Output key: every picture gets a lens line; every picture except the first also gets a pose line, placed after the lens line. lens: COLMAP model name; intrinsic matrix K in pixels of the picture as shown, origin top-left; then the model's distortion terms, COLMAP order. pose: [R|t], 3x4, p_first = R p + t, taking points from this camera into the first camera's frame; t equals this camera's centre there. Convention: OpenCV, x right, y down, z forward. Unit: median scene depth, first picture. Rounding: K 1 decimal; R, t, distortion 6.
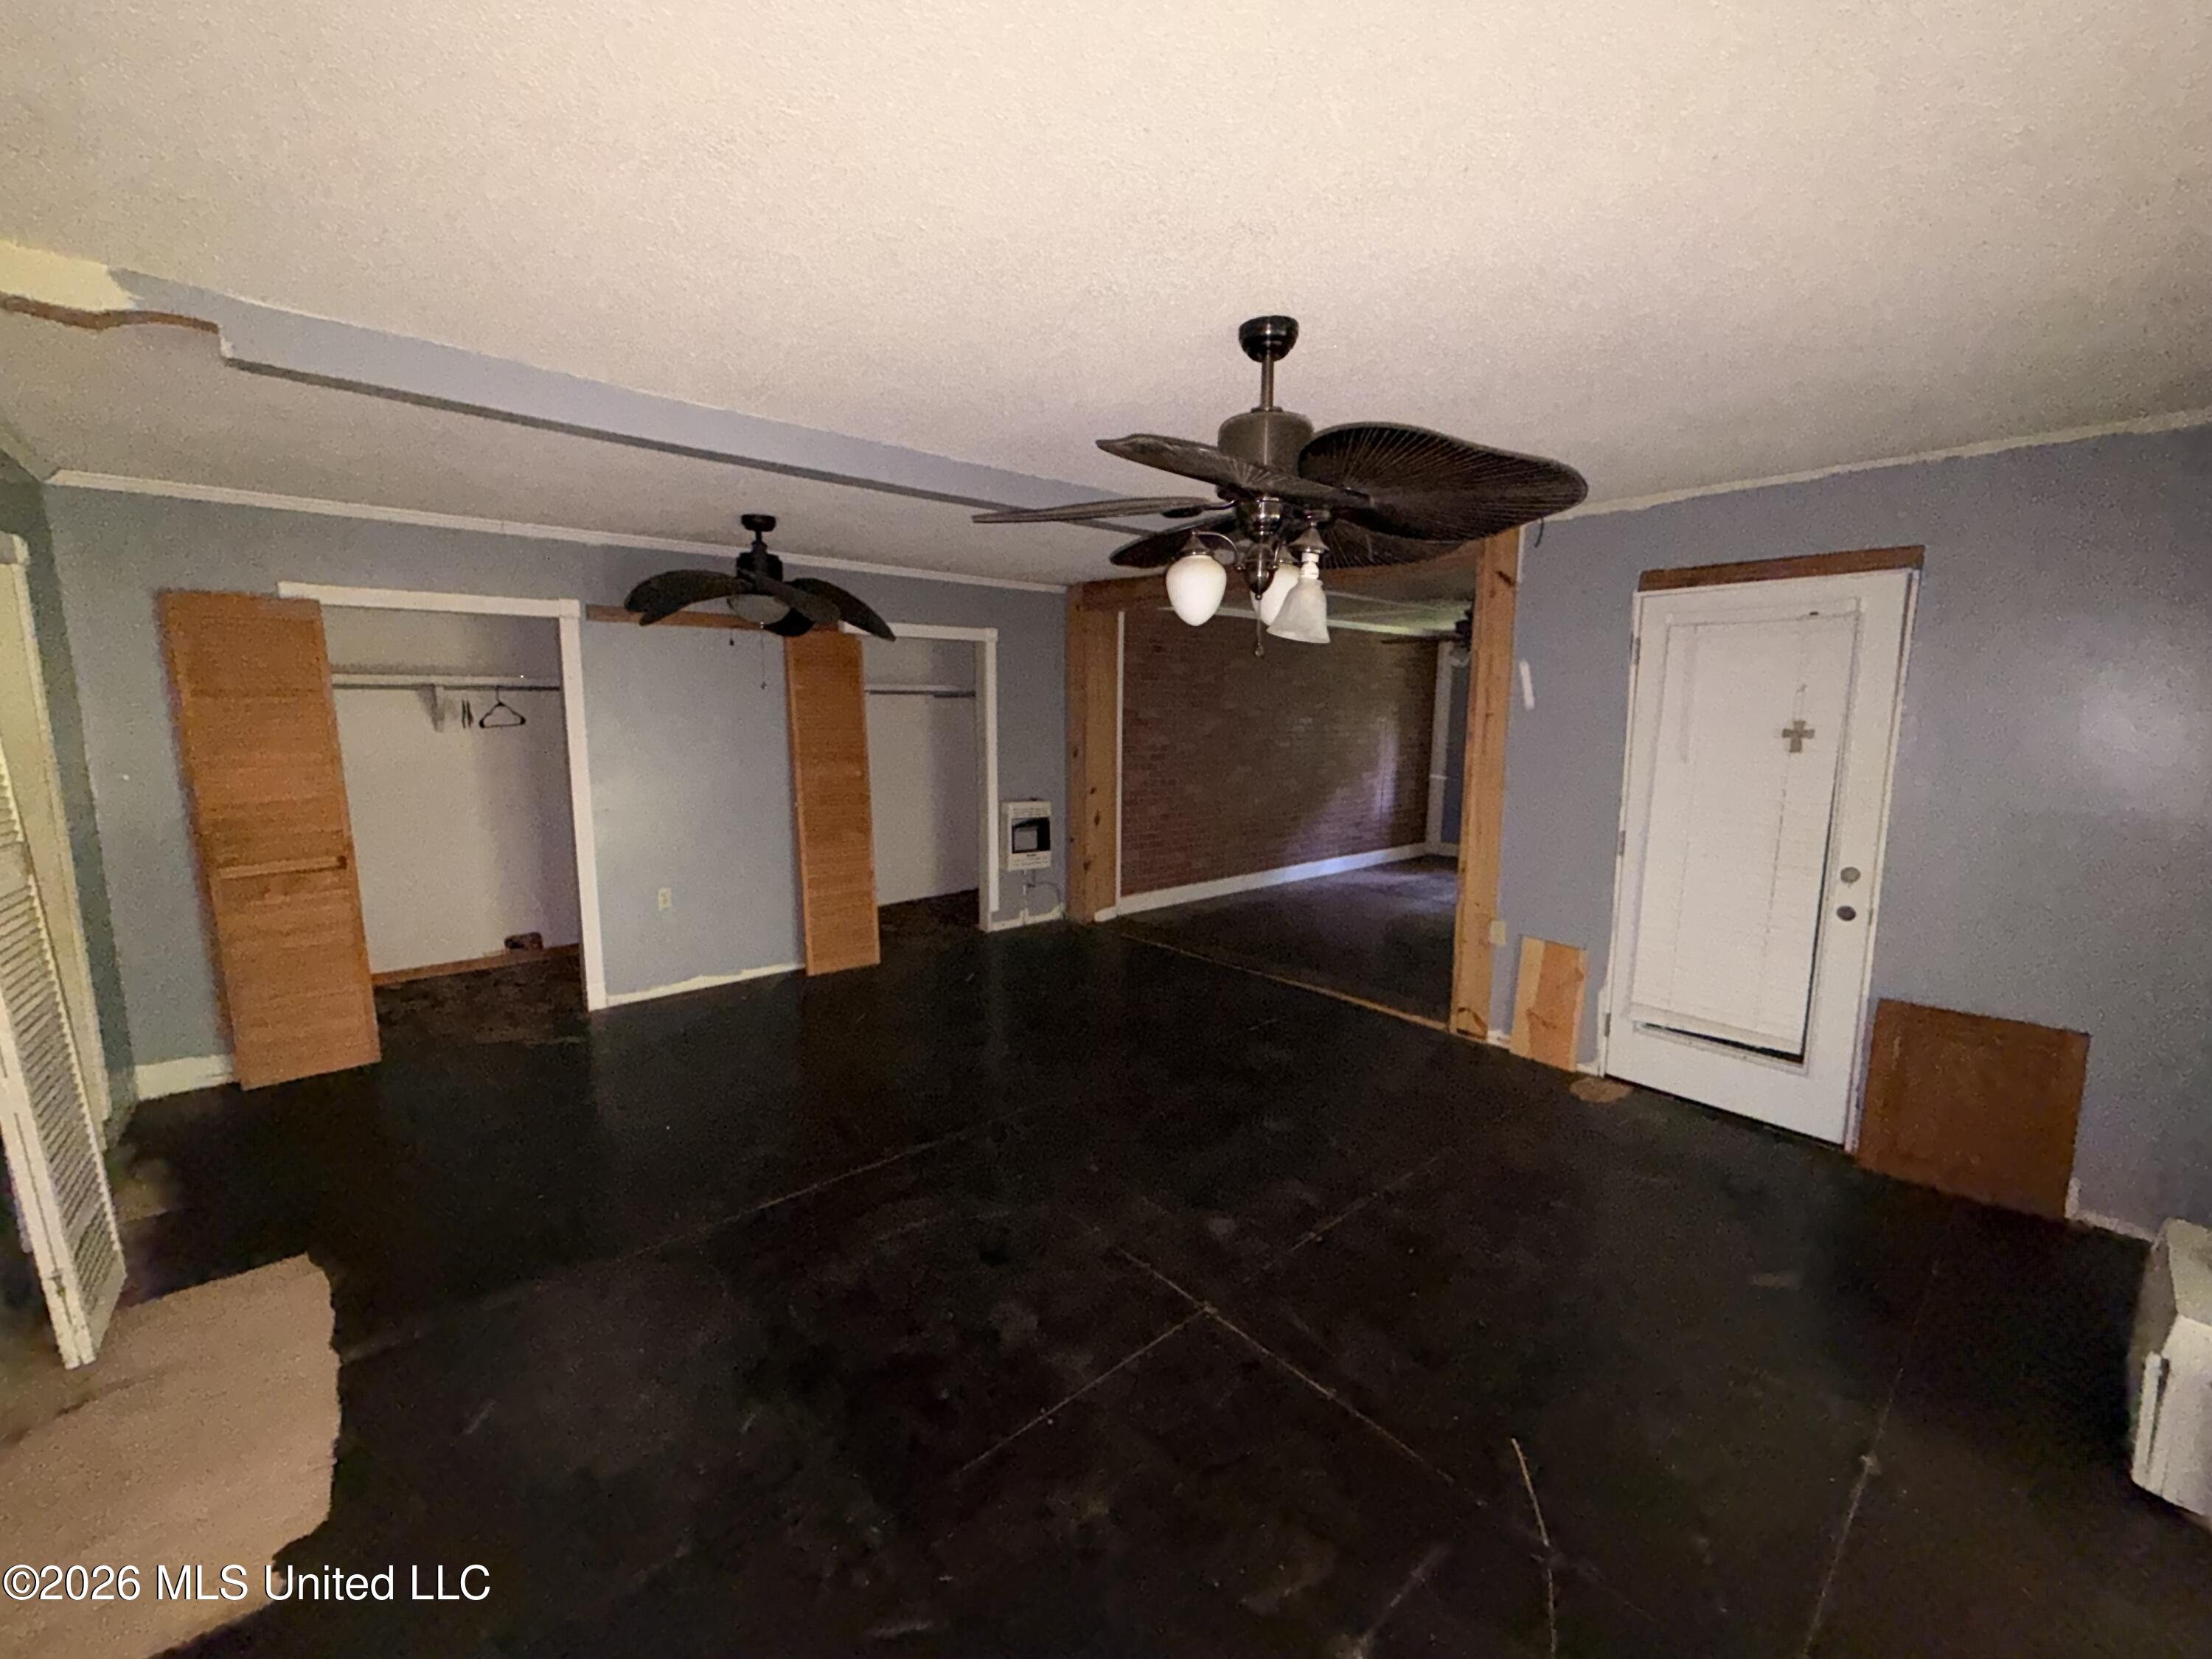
lens RADIAL K [[879.5, 0, 1106.0], [0, 879.5, 829.5], [0, 0, 1]] dist [0.000258, 0.000086]
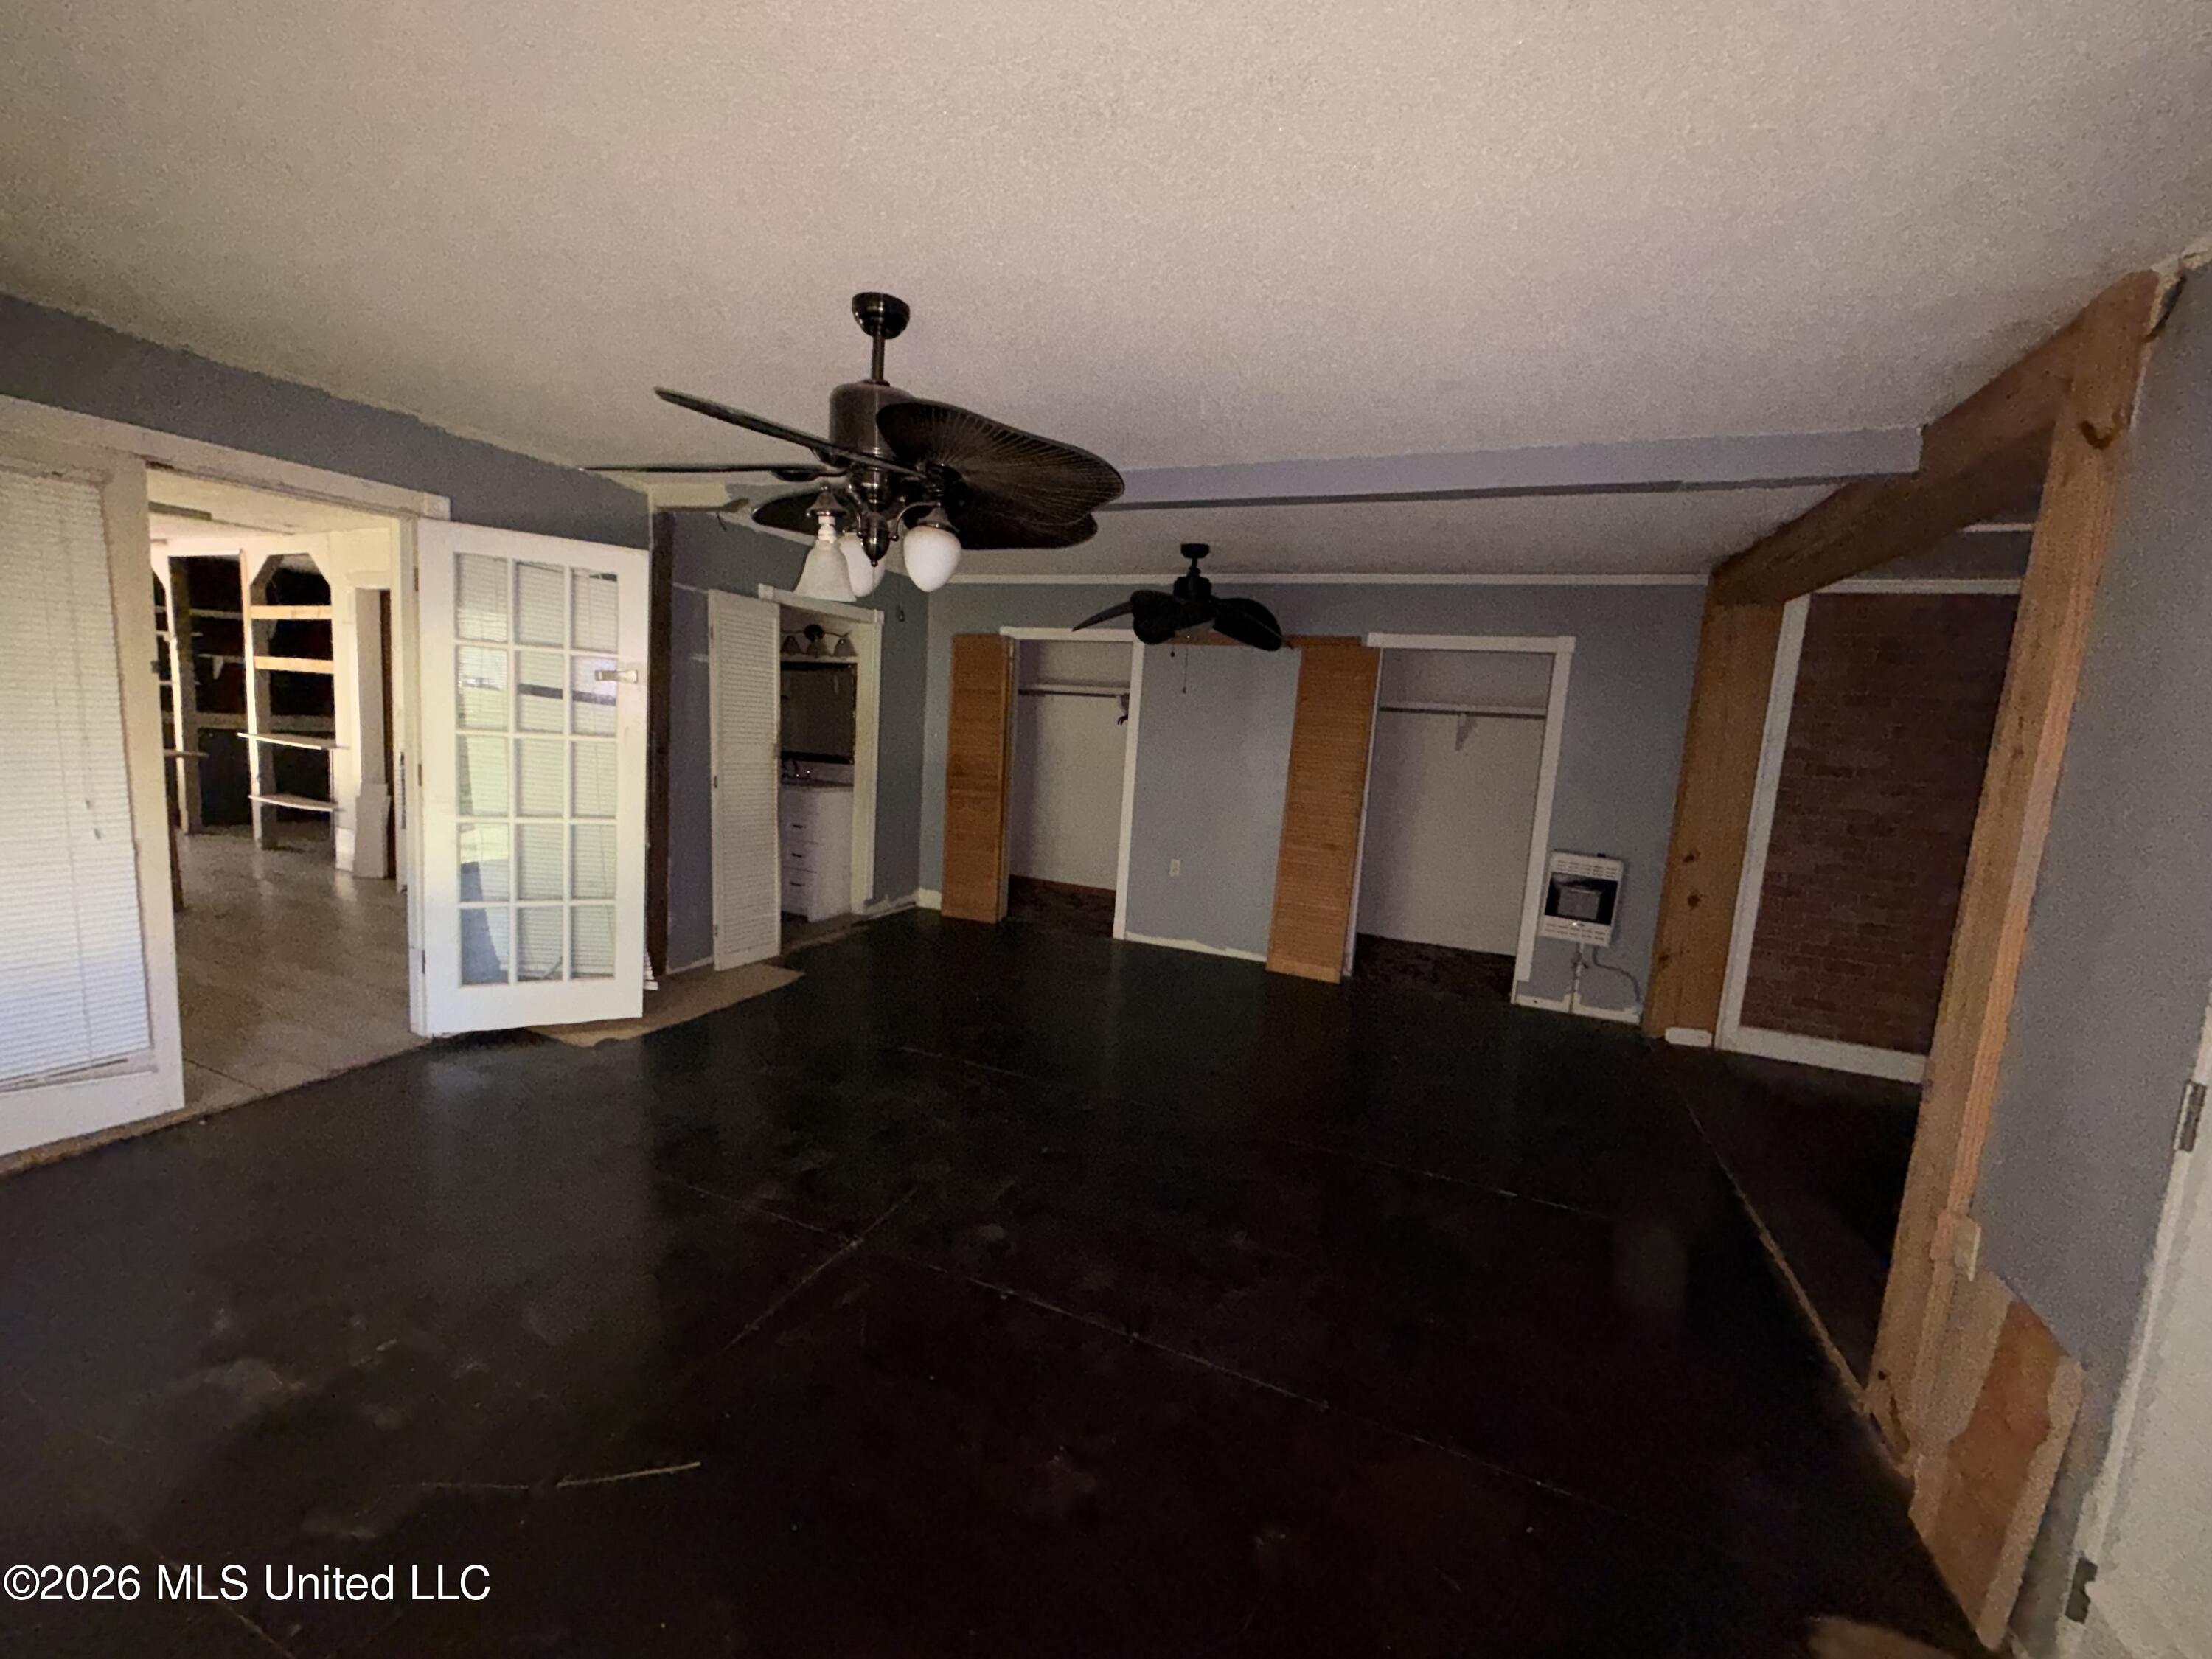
lens RADIAL K [[885.5, 0, 1106.0], [0, 885.5, 829.5], [0, 0, 1]] dist [-0.000436, -0.000064]
pose [[0.443664, 0.137715, -0.885549, 0.501141], [-0.185319, 0.980864, 0.059692, -0.027270], [0.876823, 0.137626, 0.460695, 0.317040]]
